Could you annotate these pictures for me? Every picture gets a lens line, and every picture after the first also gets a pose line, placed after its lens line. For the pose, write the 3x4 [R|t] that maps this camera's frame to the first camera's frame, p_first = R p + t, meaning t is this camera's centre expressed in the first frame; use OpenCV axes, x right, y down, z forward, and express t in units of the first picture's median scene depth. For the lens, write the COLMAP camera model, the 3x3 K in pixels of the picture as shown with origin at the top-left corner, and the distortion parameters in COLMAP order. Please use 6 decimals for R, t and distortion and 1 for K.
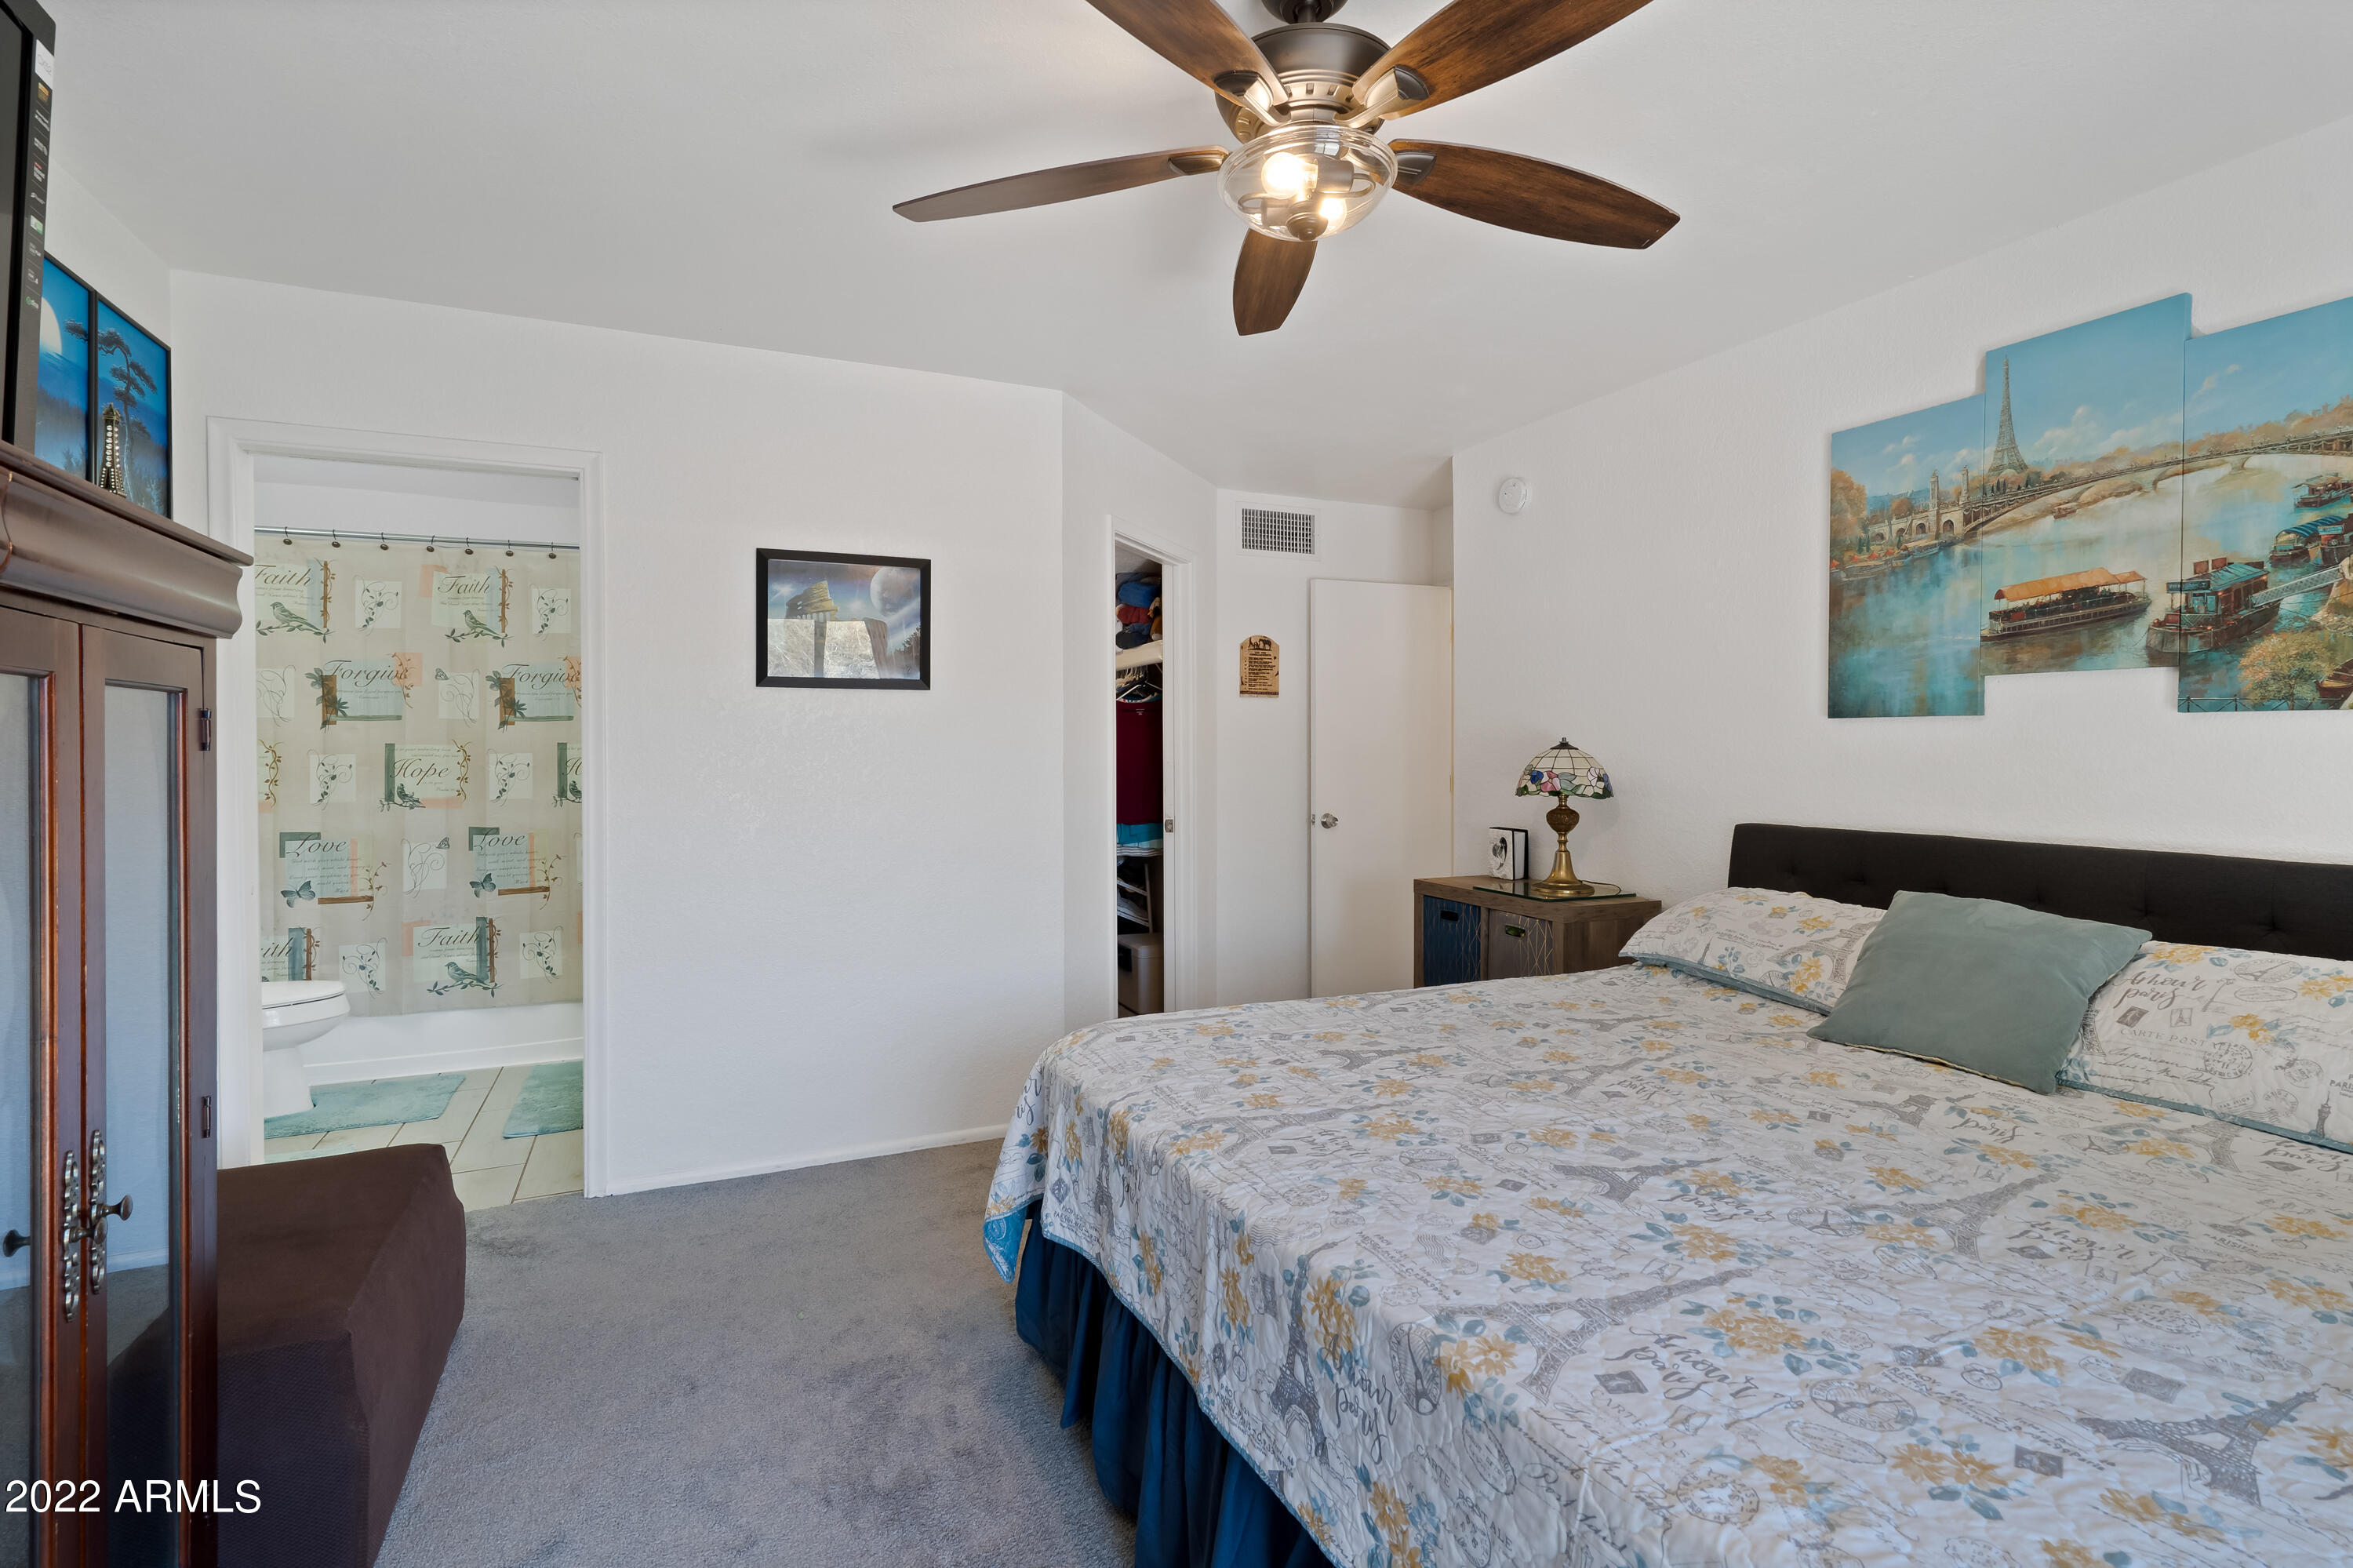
lens RADIAL K [[1100.3, 0, 1170.3], [0, 1100.3, 747.0], [0, 0, 1]] dist [-0.000091, 0.000281]
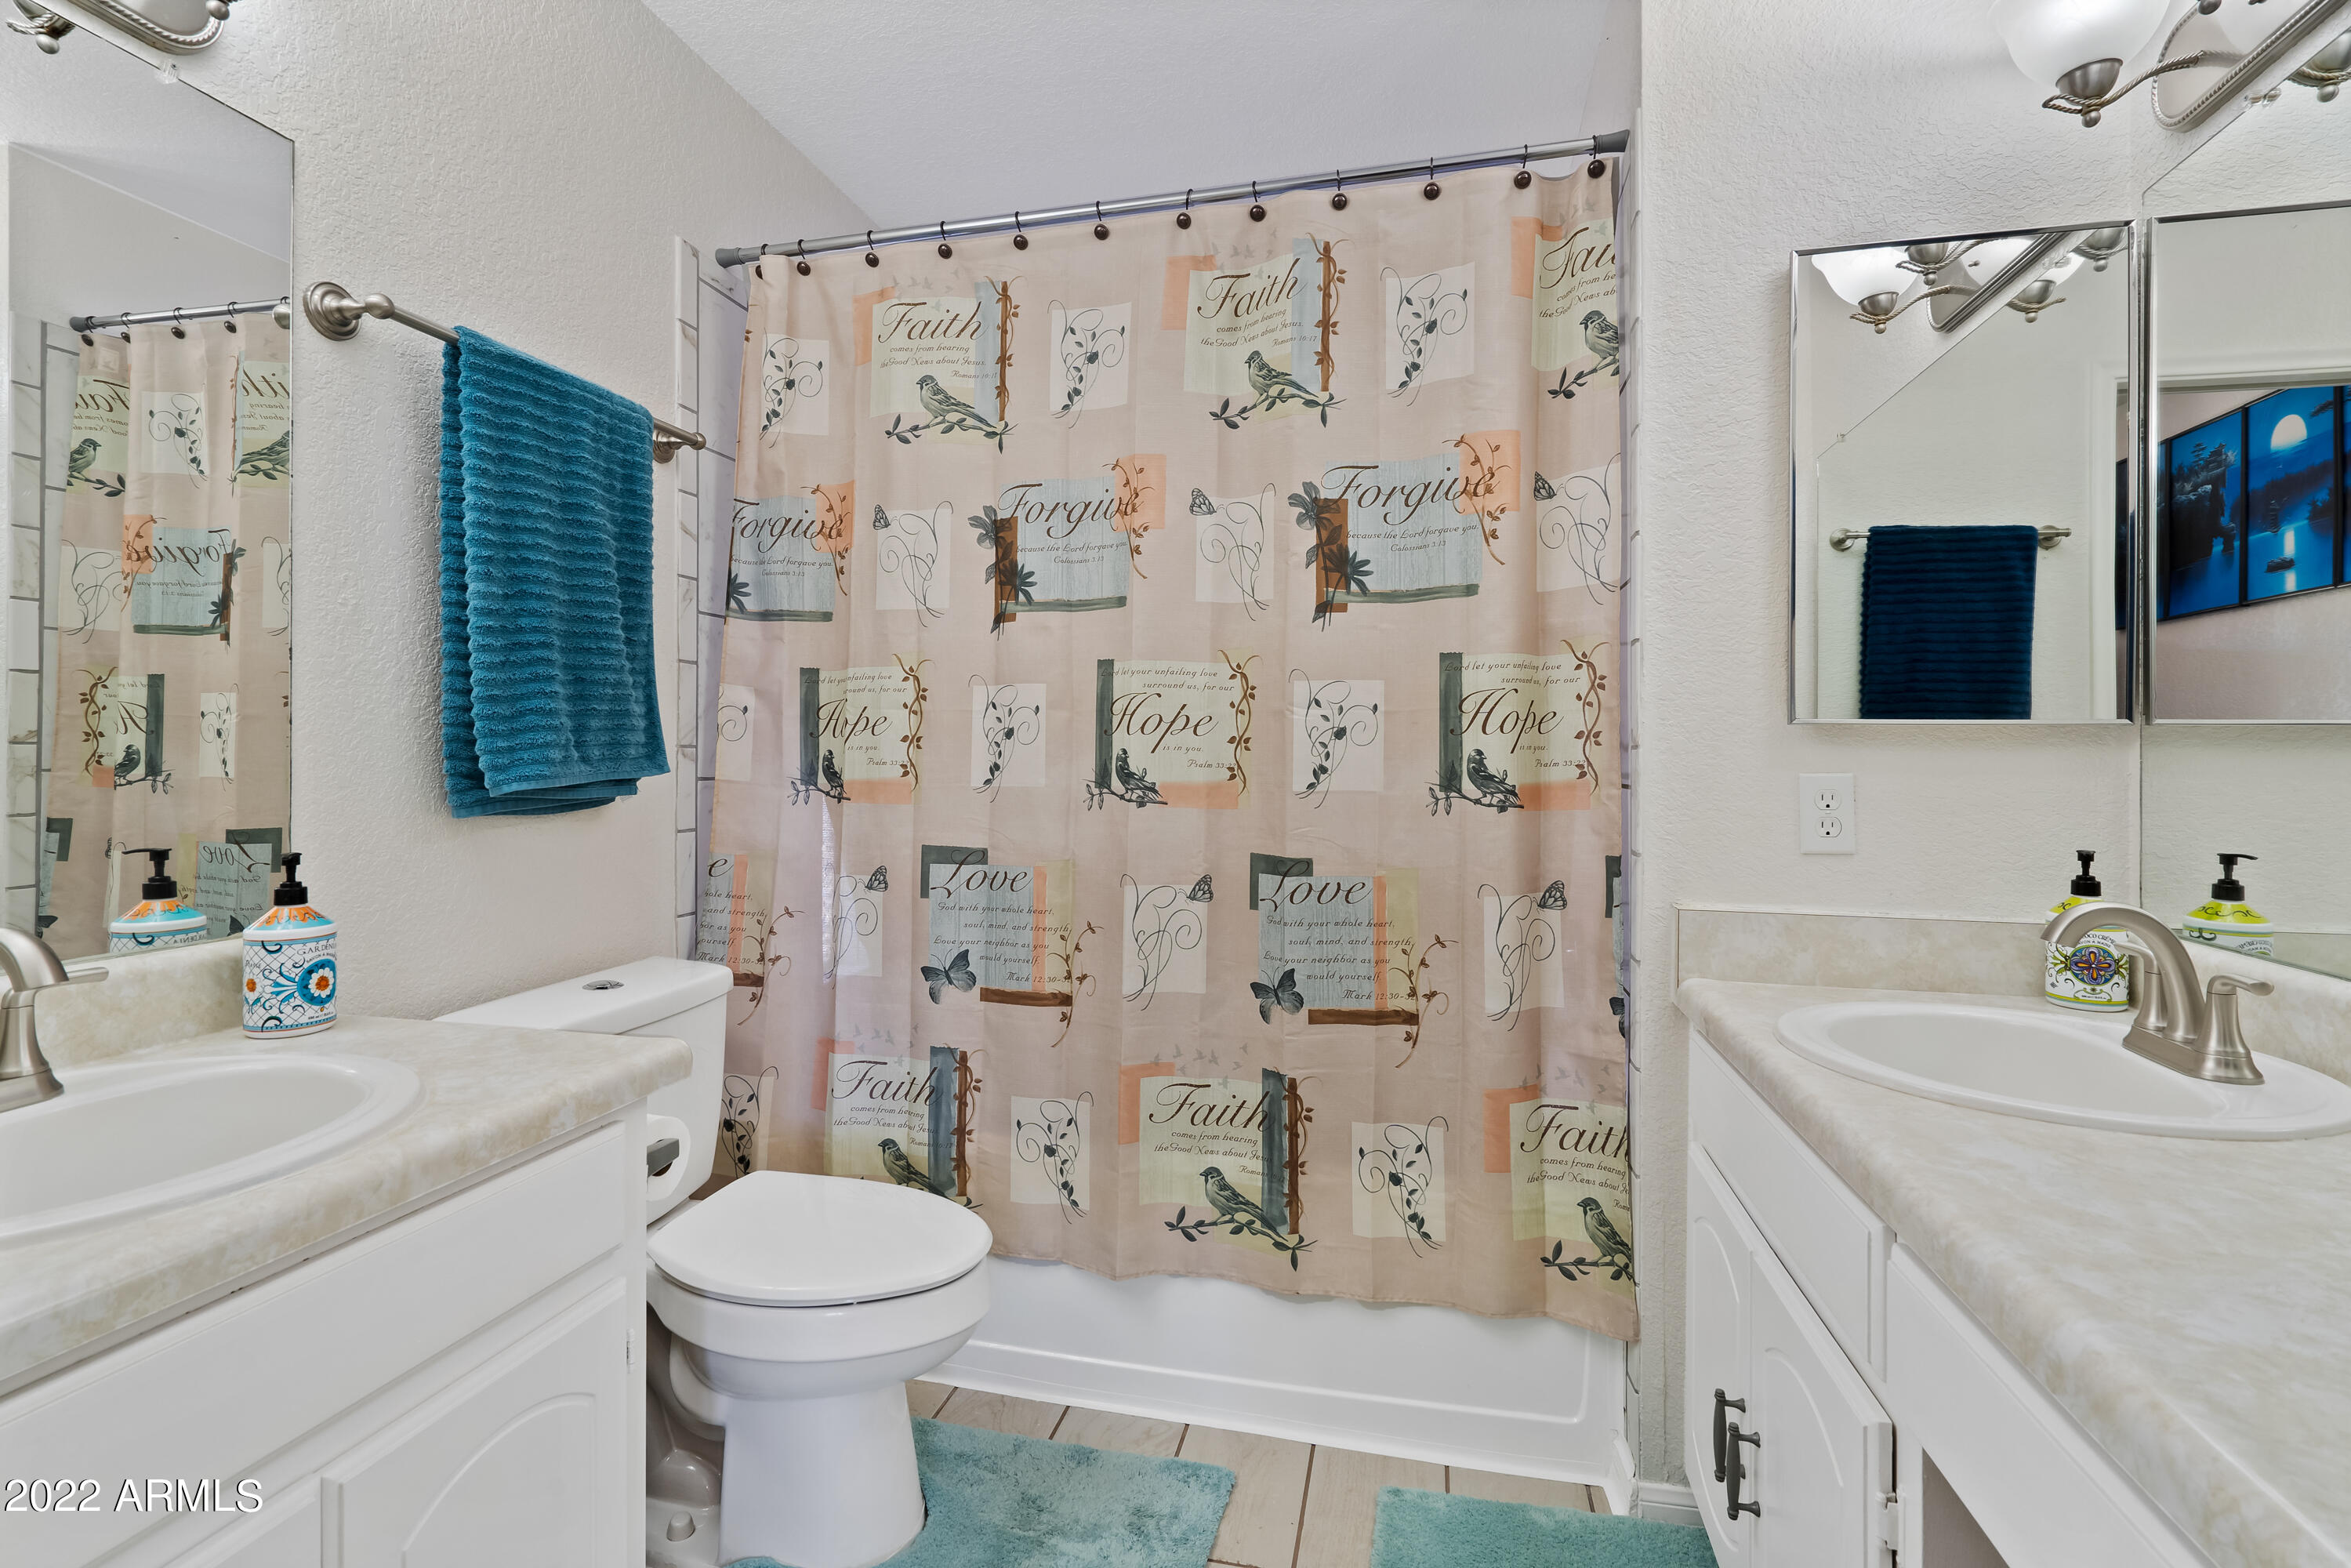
lens RADIAL K [[1099.3, 0, 1174.5], [0, 1099.3, 766.4], [0, 0, 1]] dist [-0.000091, 0.000281]
pose [[0.790470, 0.015490, -0.612305, -0.404997], [-0.008566, 0.999862, 0.014235, 0.033499], [0.612441, -0.006007, 0.790493, 0.652574]]
